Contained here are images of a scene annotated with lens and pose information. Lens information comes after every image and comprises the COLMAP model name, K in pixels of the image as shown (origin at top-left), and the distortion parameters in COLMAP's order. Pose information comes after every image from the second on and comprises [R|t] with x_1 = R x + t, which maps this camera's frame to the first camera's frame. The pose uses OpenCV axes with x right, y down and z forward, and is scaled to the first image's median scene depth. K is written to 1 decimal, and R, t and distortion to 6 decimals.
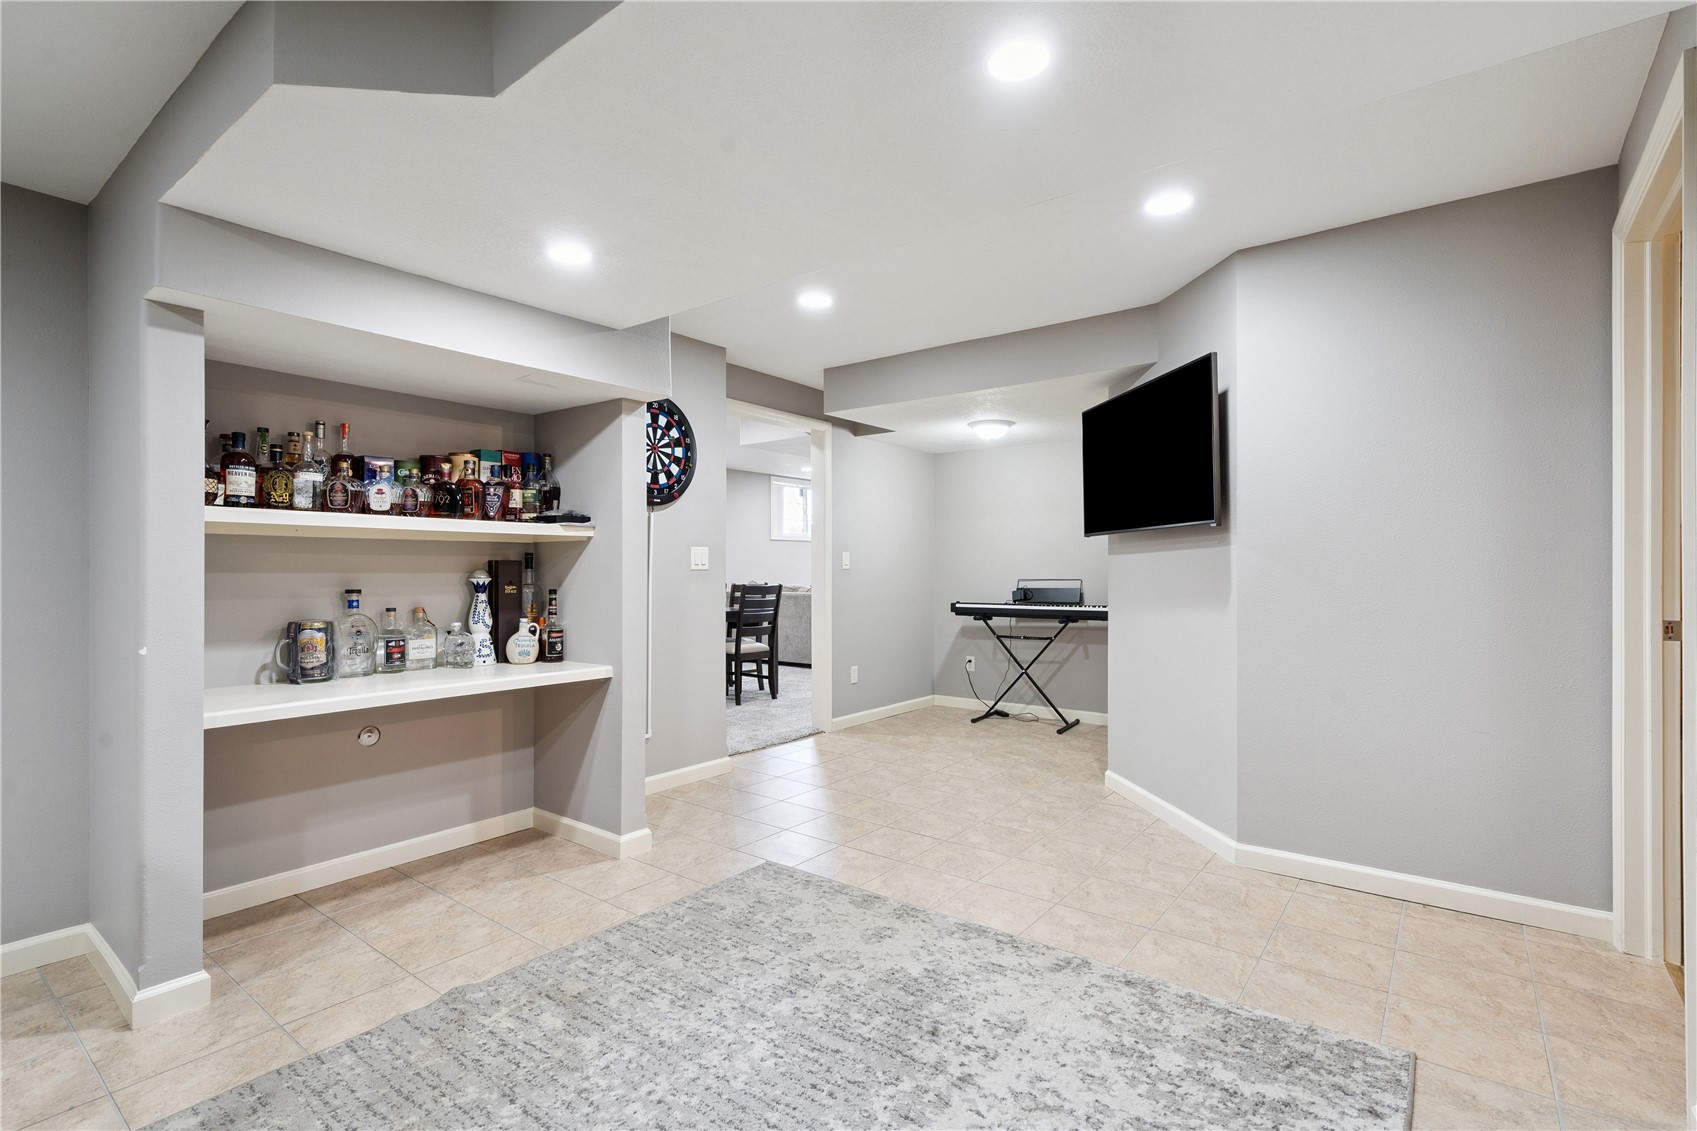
lens RADIAL K [[785.8, 0, 854.2], [0, 785.8, 566.1], [0, 0, 1]] dist [0.000069, 0.001019]
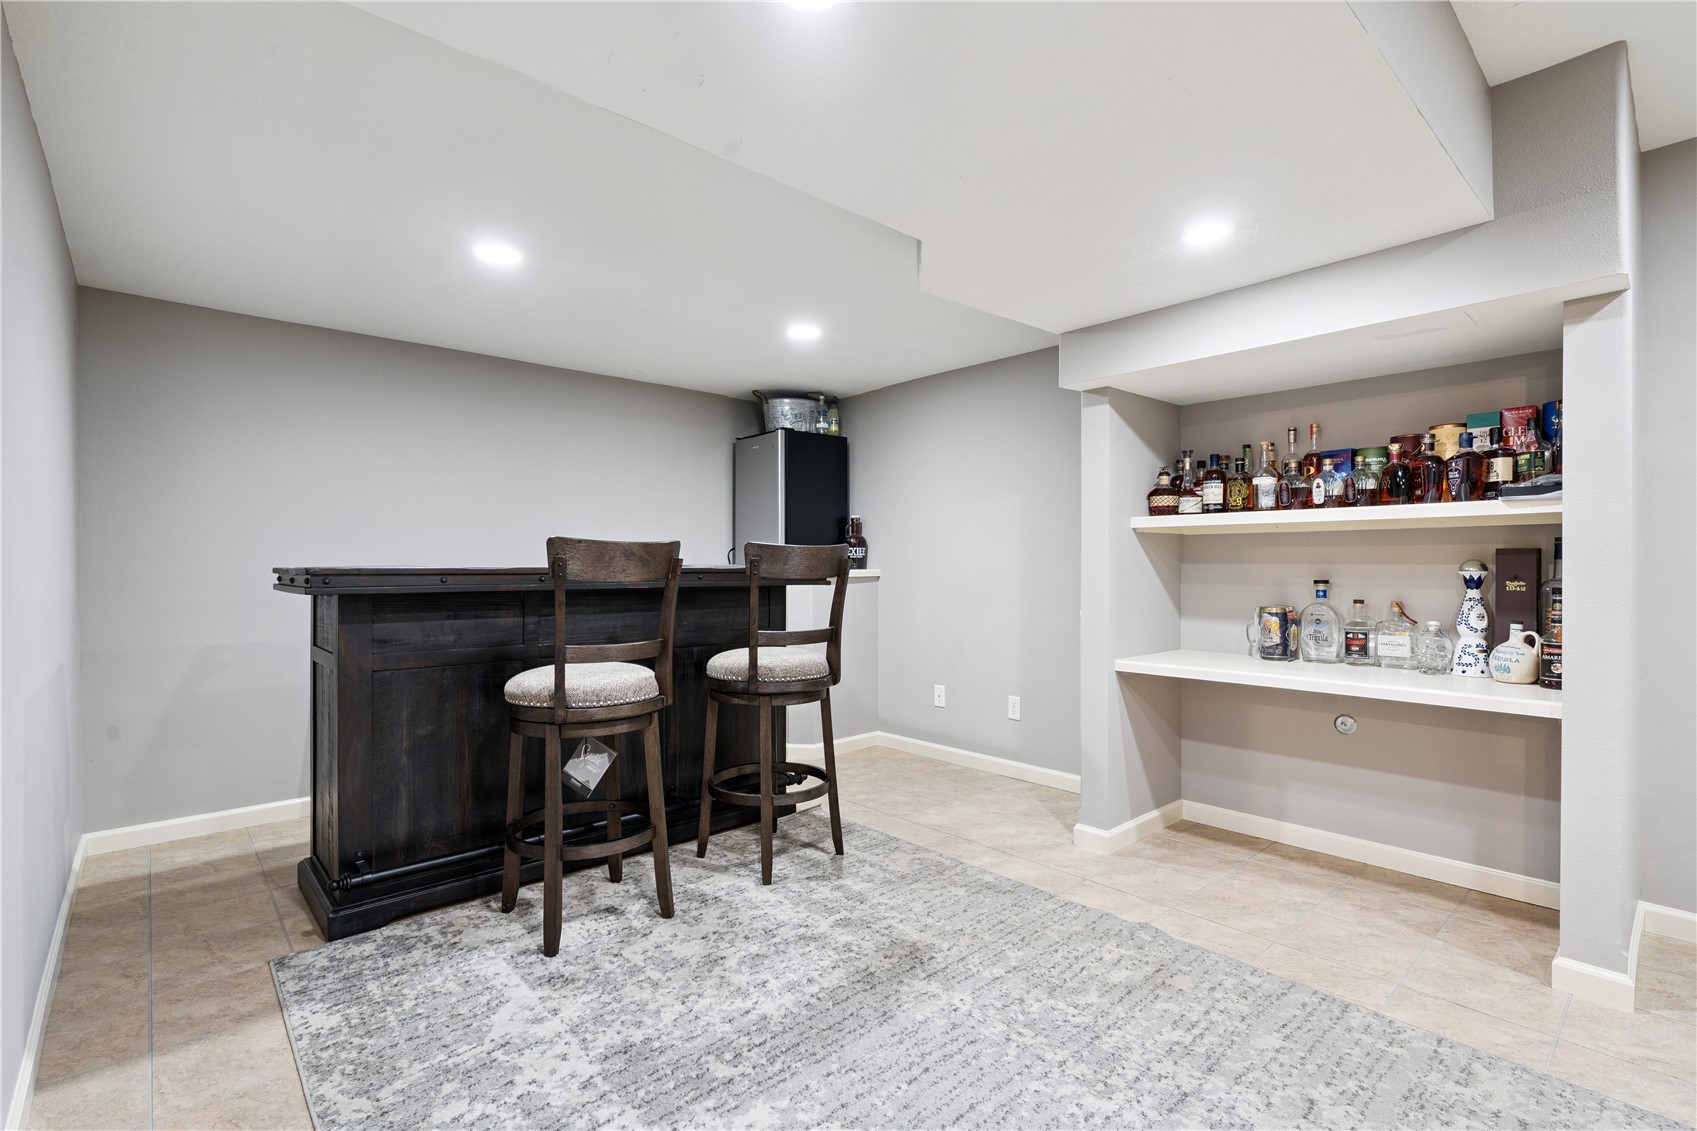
lens RADIAL K [[785.8, 0, 853.9], [0, 785.8, 564.3], [0, 0, 1]] dist [0.000069, 0.001019]
pose [[-0.184237, 0.003404, -0.982876, 0.525558], [0.007910, 0.999967, 0.001980, 0.001788], [0.982850, -0.007410, -0.184258, 0.589440]]
